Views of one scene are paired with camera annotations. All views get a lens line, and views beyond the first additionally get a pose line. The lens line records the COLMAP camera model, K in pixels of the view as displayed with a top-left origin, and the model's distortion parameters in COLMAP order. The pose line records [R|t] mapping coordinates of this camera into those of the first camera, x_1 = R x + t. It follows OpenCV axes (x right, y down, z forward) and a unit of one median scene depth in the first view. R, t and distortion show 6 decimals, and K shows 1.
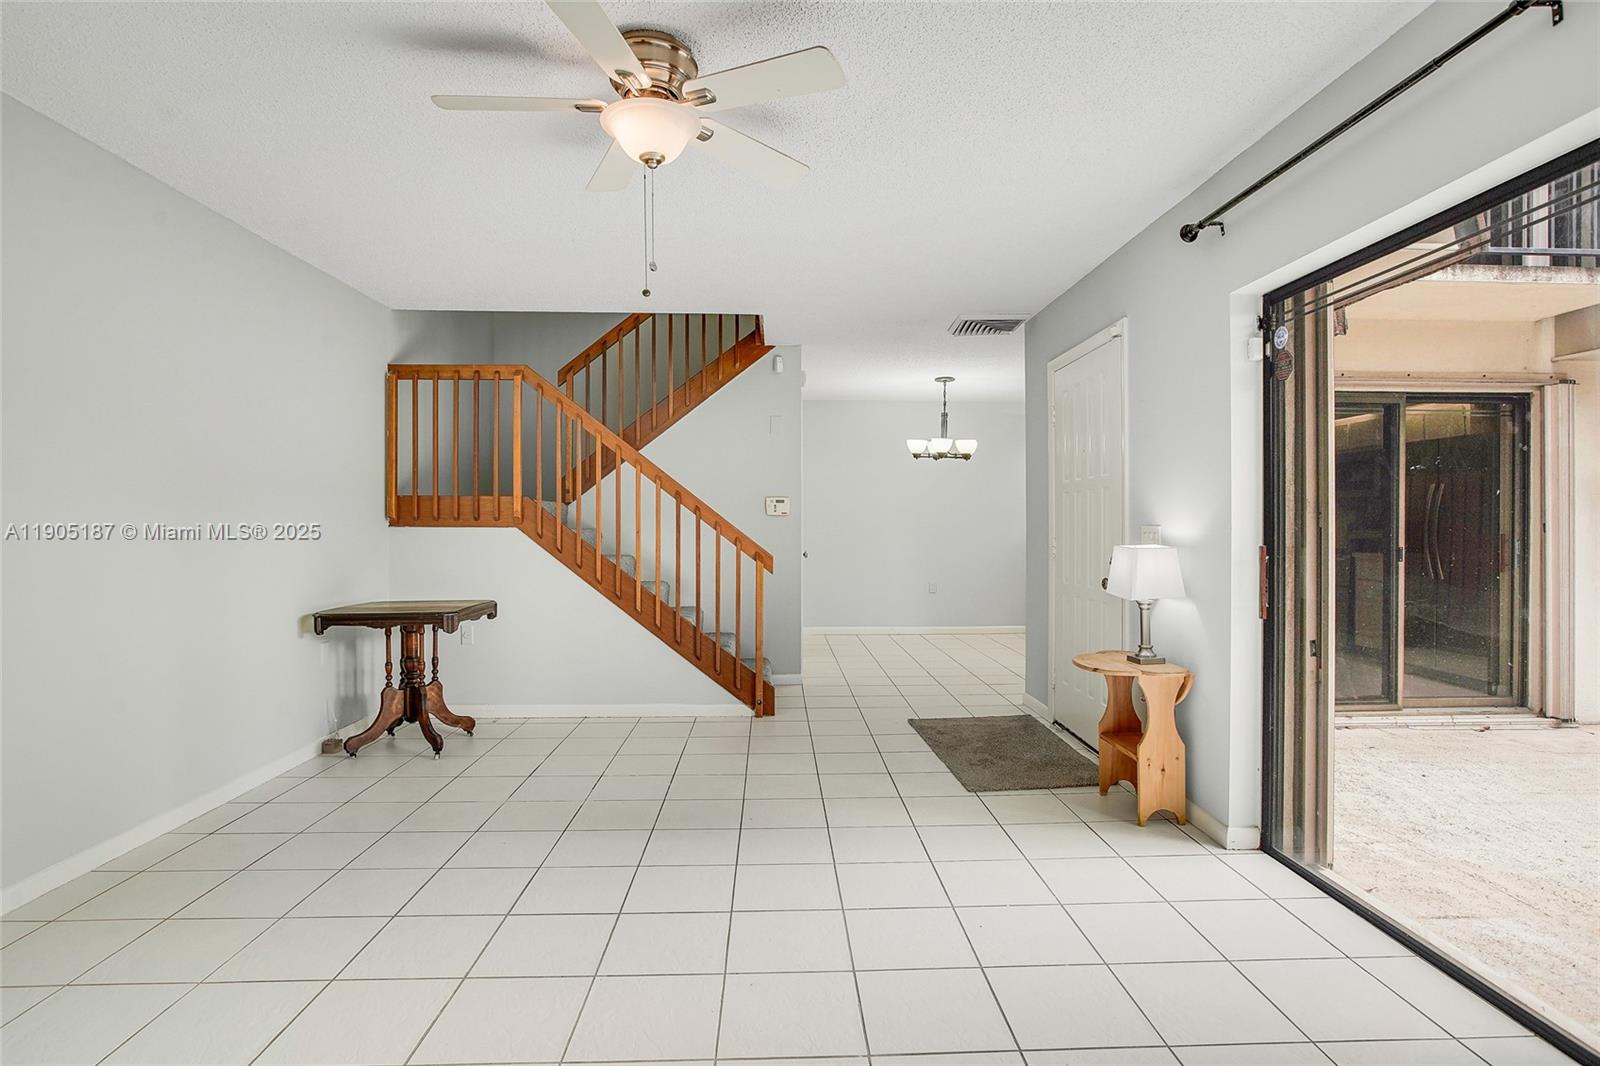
lens RADIAL K [[798.3, 0, 802.4], [0, 798.3, 529.5], [0, 0, 1]] dist [-0.007992, 0.000119]
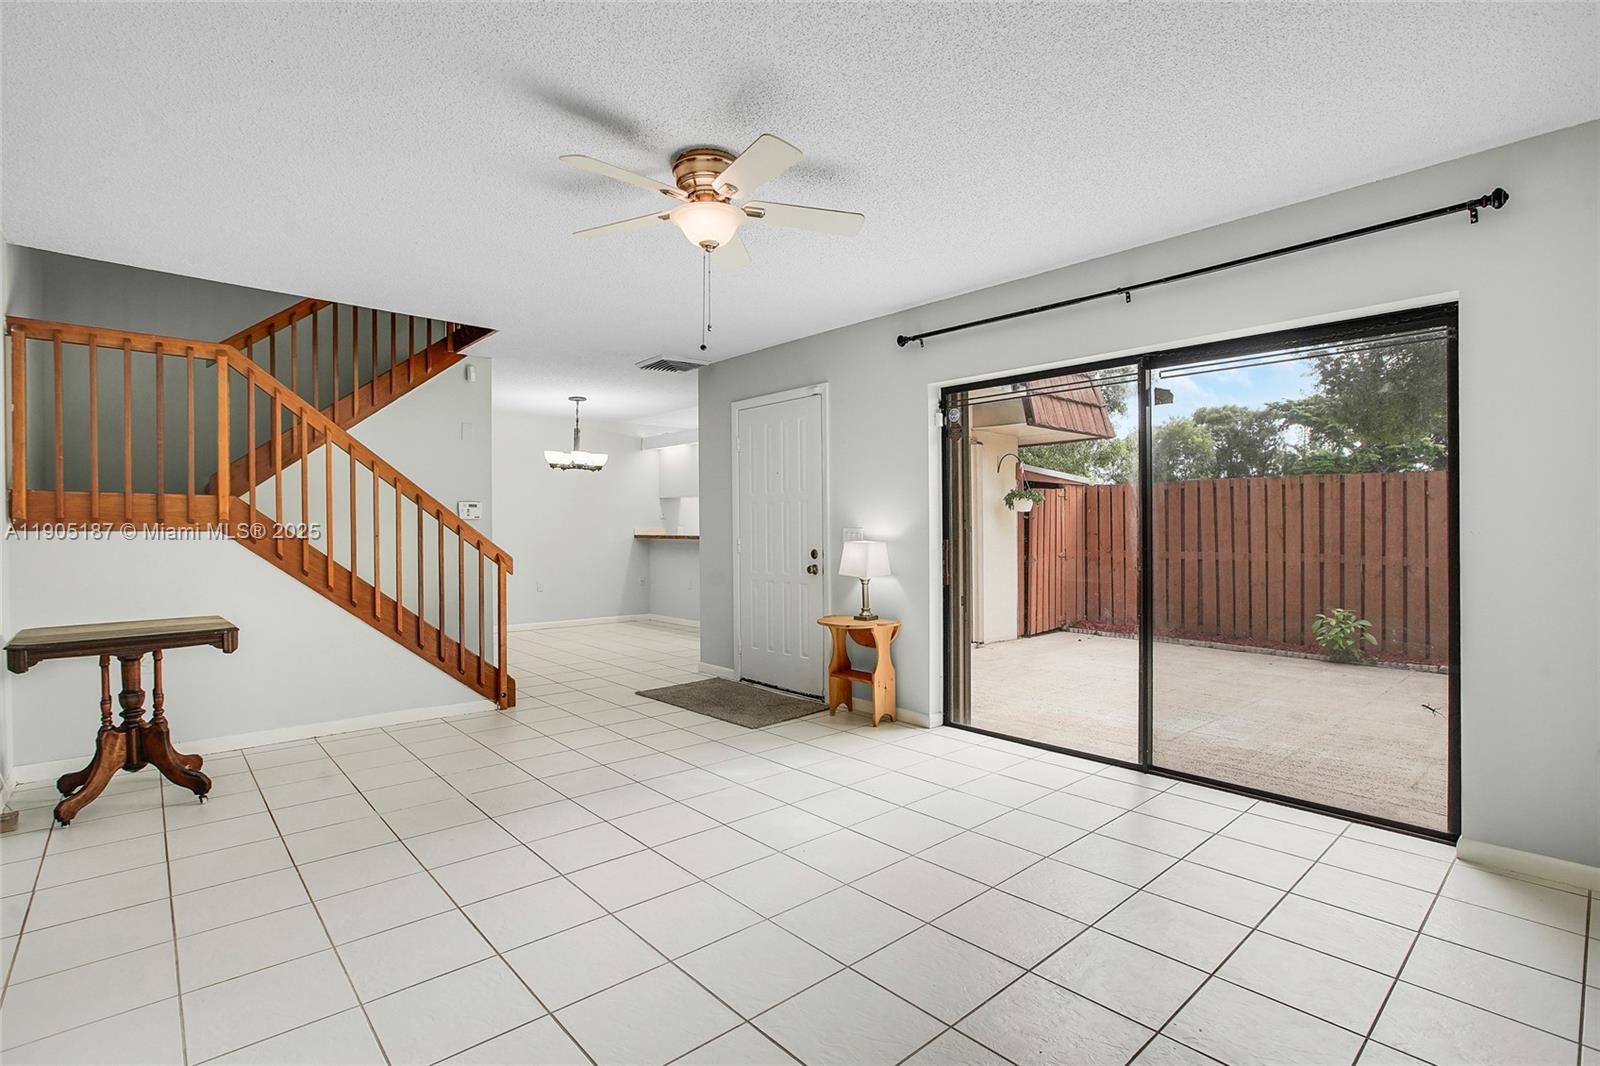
lens RADIAL K [[794.9, 0, 733.6], [0, 794.9, 533.9], [0, 0, 1]] dist [0.000270, 0.000424]
pose [[0.794192, -0.004630, 0.607650, -0.482765], [0.005159, 0.999986, 0.000877, 0.002241], [-0.607645, 0.002438, 0.794205, -0.026018]]
